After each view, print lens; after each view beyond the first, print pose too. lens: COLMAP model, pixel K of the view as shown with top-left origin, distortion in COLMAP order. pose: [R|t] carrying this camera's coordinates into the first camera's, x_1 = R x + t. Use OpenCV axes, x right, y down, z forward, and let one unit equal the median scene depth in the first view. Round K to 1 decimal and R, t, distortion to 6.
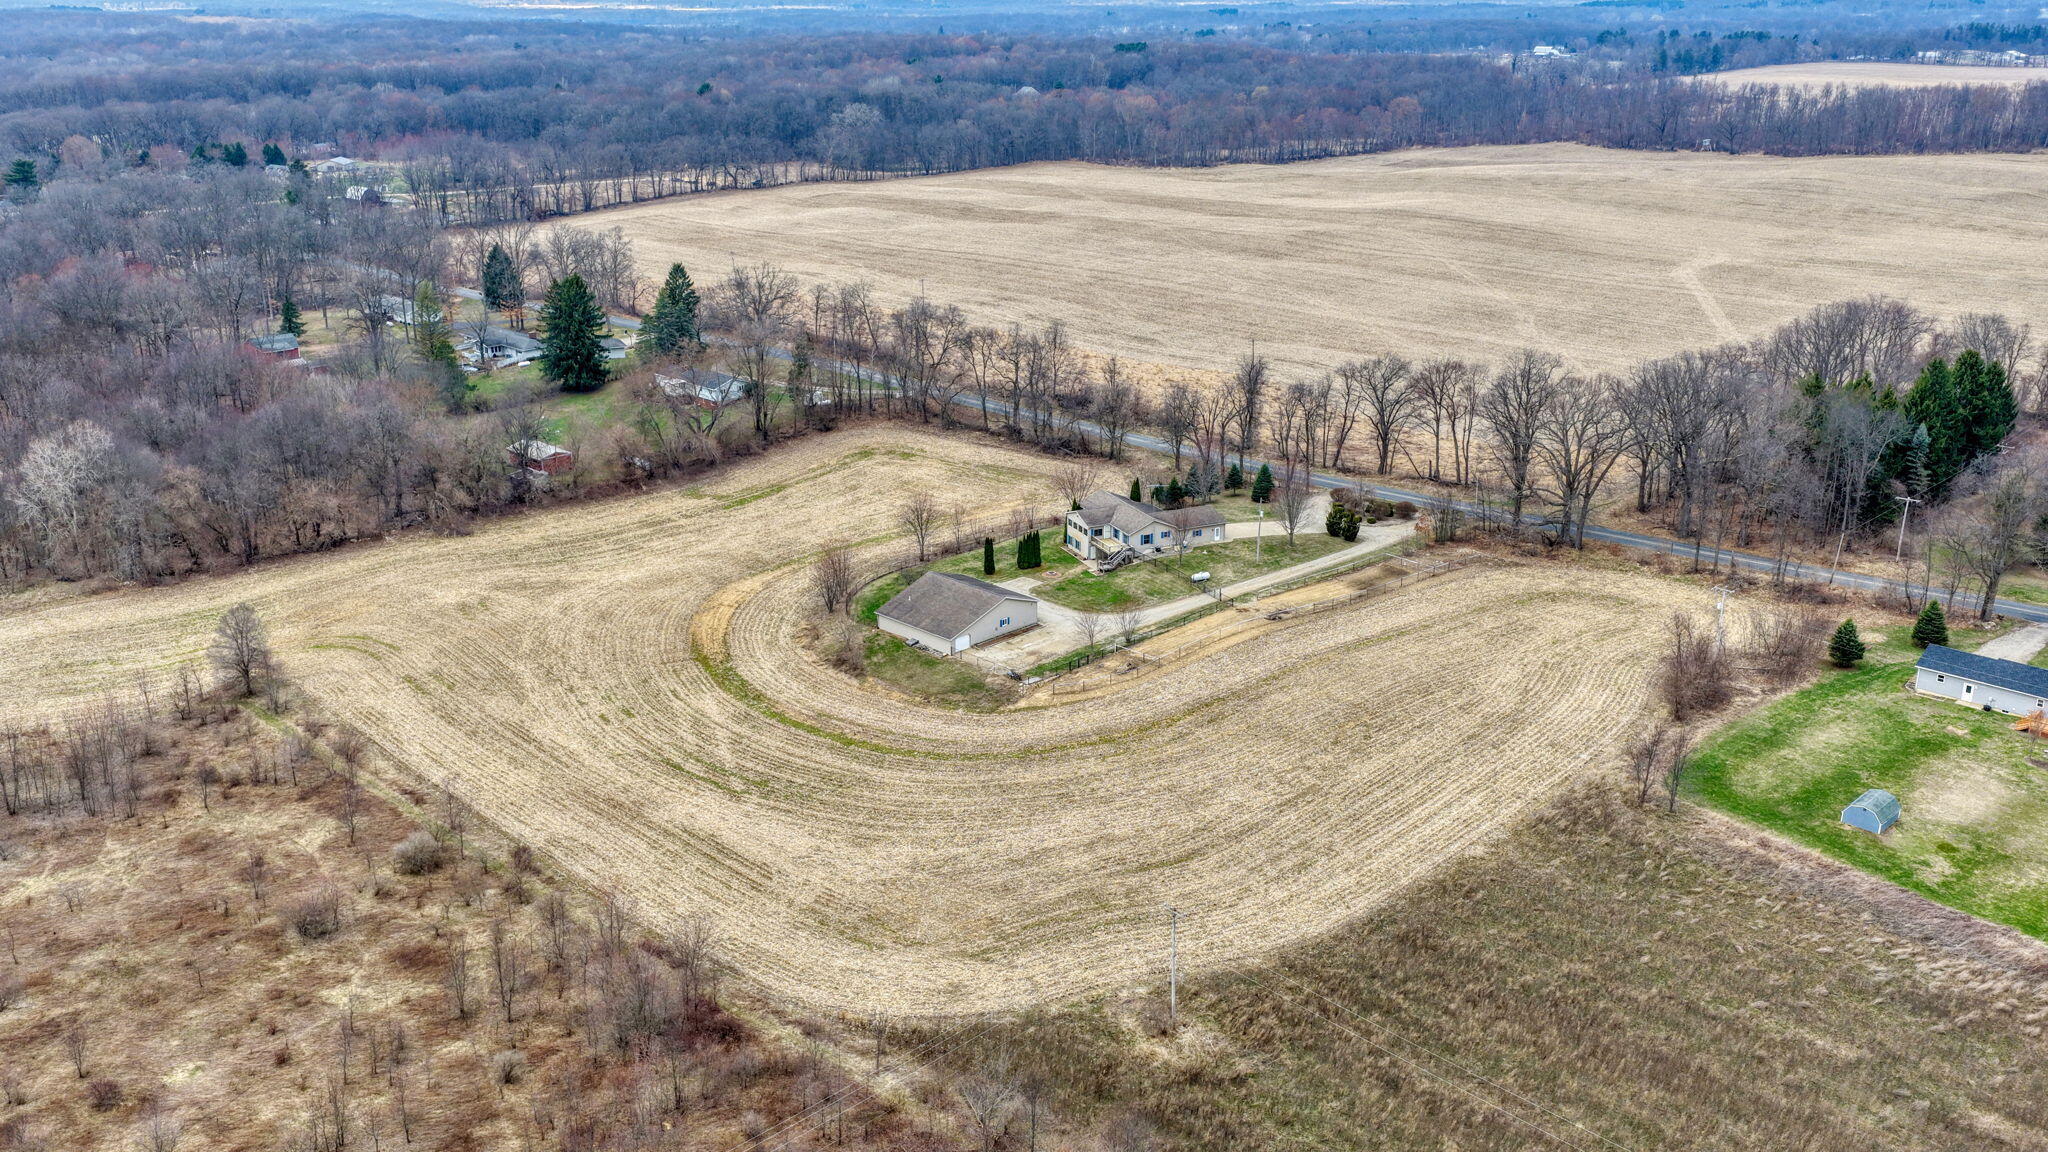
lens RADIAL K [[1735.6, 0, 1024.0], [0, 1735.6, 576.0], [0, 0, 1]] dist [-0.002855, 0.000430]
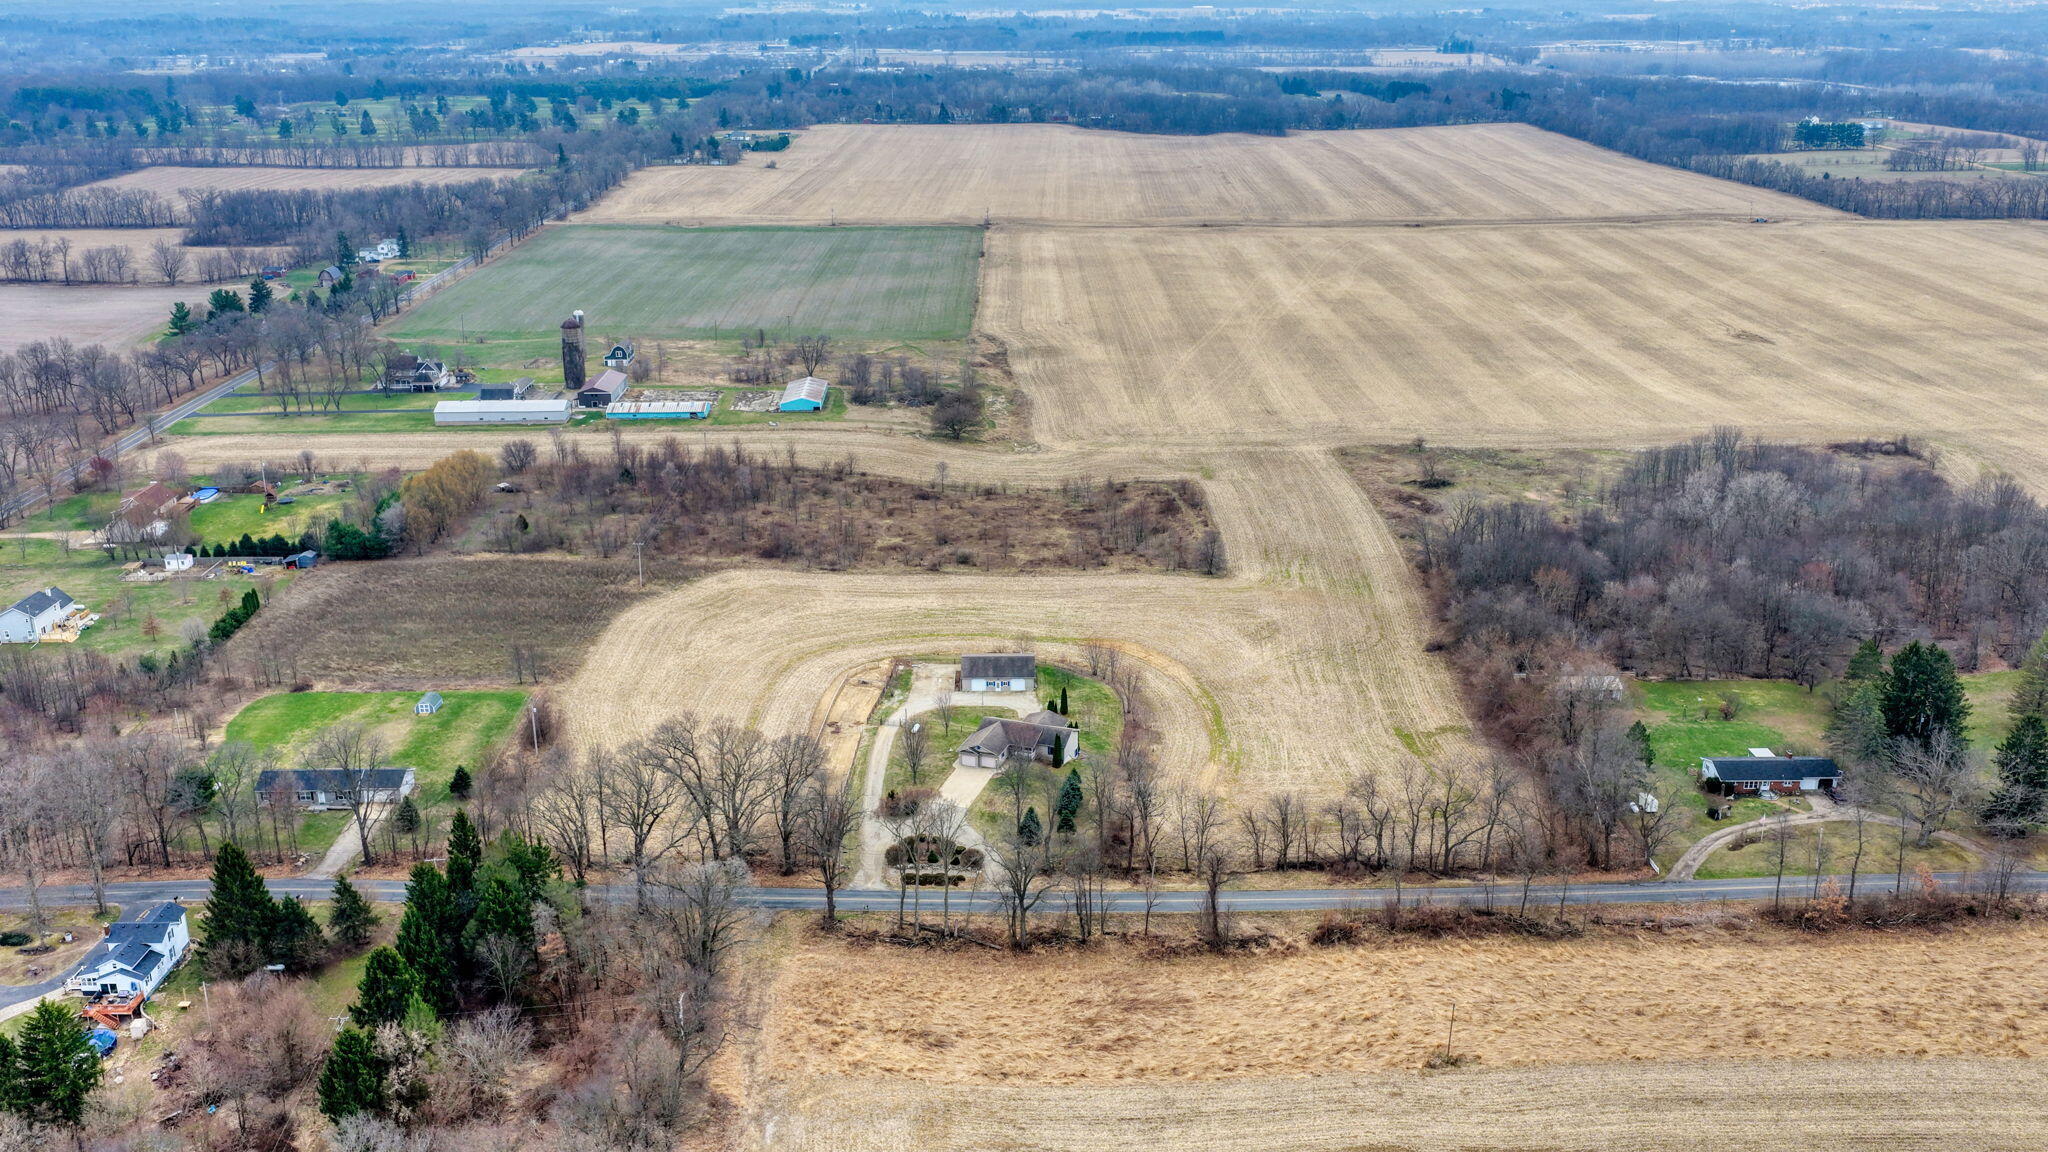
lens RADIAL K [[1735.6, 0, 1024.0], [0, 1735.6, 576.0], [0, 0, 1]] dist [-0.002855, 0.000430]
pose [[-0.685762, 0.249406, -0.683760, 1.155323], [-0.232877, 0.814879, 0.530792, -1.026720], [0.689564, 0.523229, -0.500732, 2.053933]]
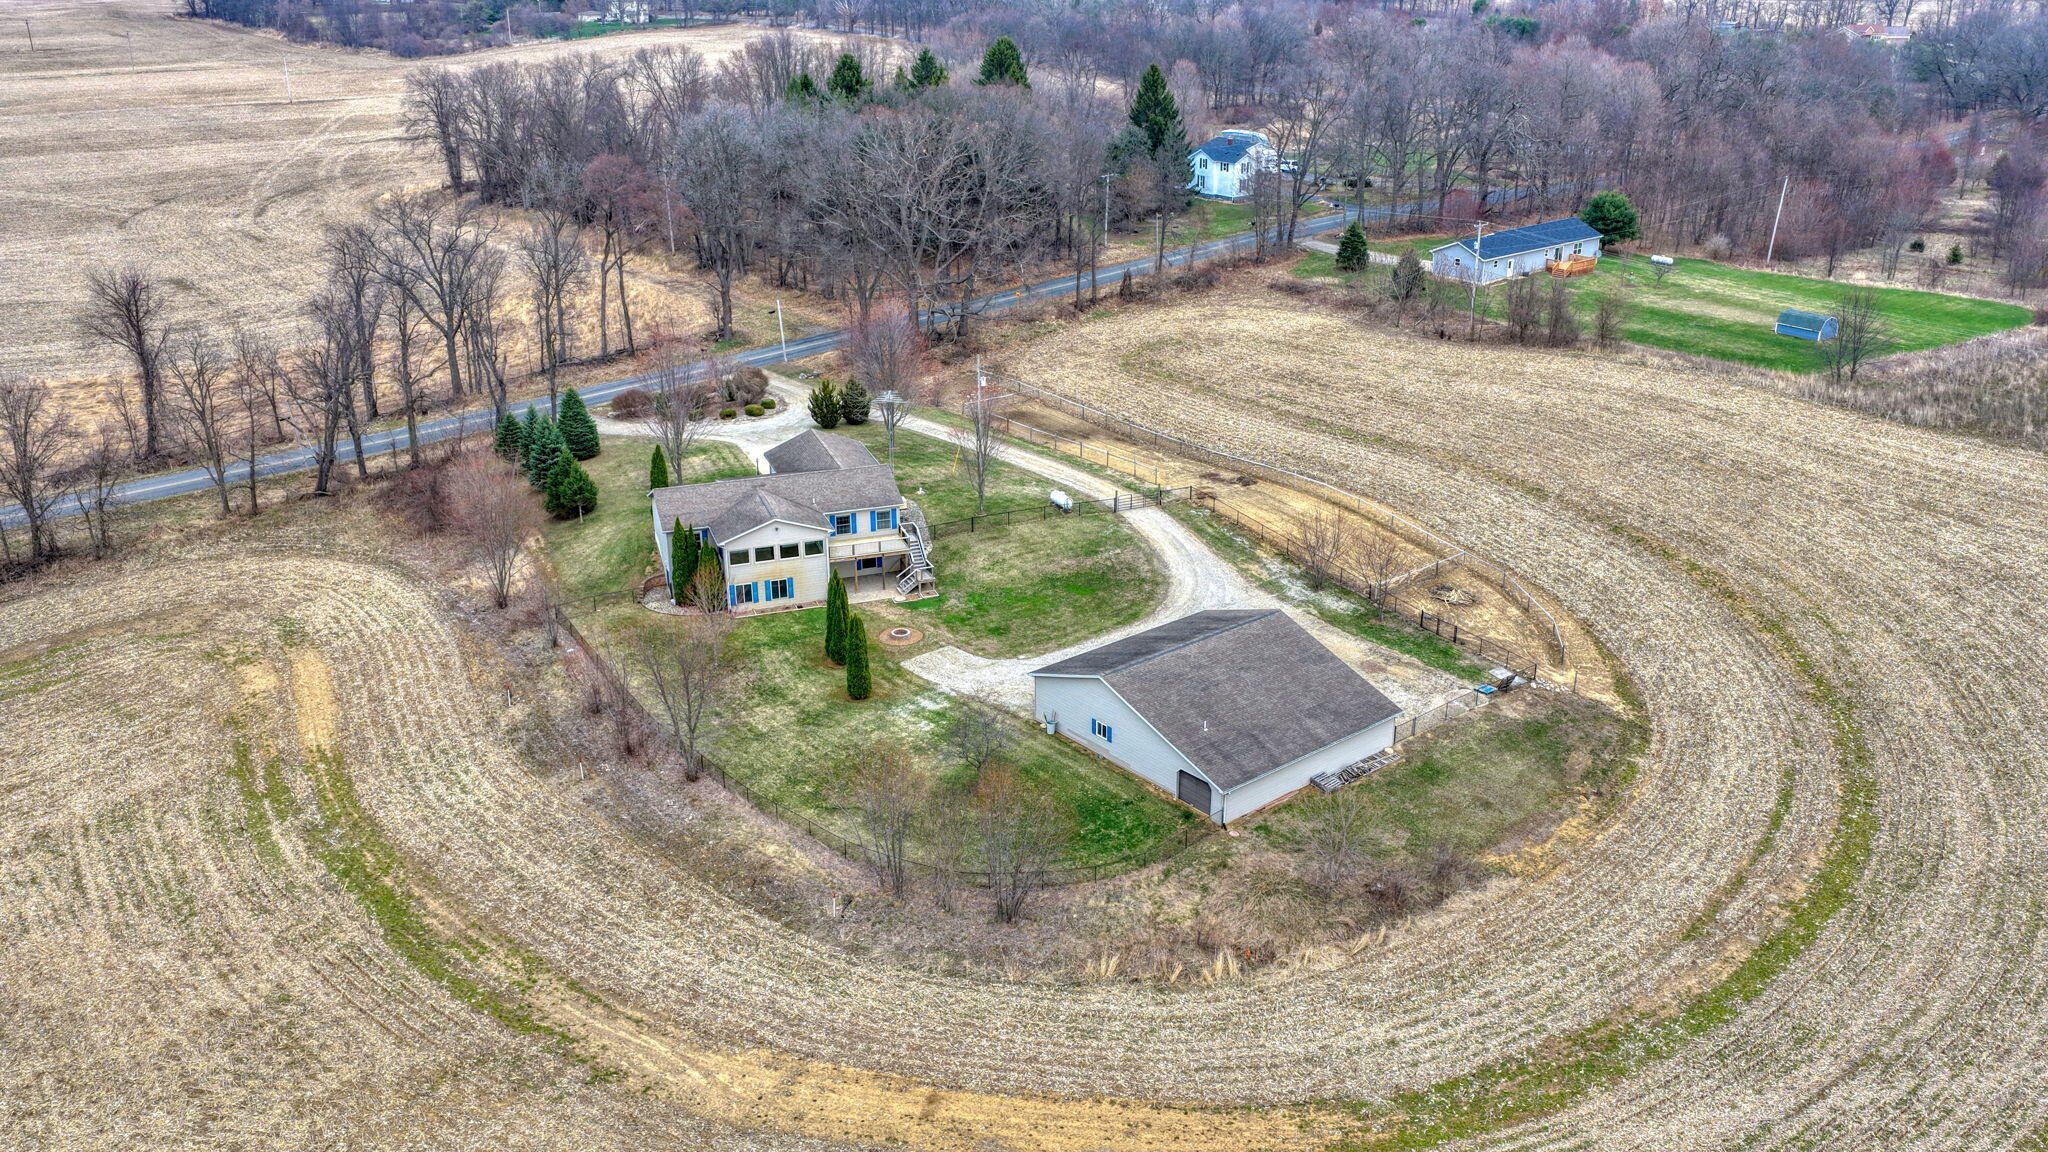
lens RADIAL K [[1735.6, 0, 1024.0], [0, 1735.6, 576.0], [0, 0, 1]] dist [-0.002855, 0.000430]
pose [[0.076632, -0.356166, 0.931275, -0.516205], [0.326893, 0.891371, 0.314005, -0.189789], [-0.941949, 0.280365, 0.184736, 1.123841]]
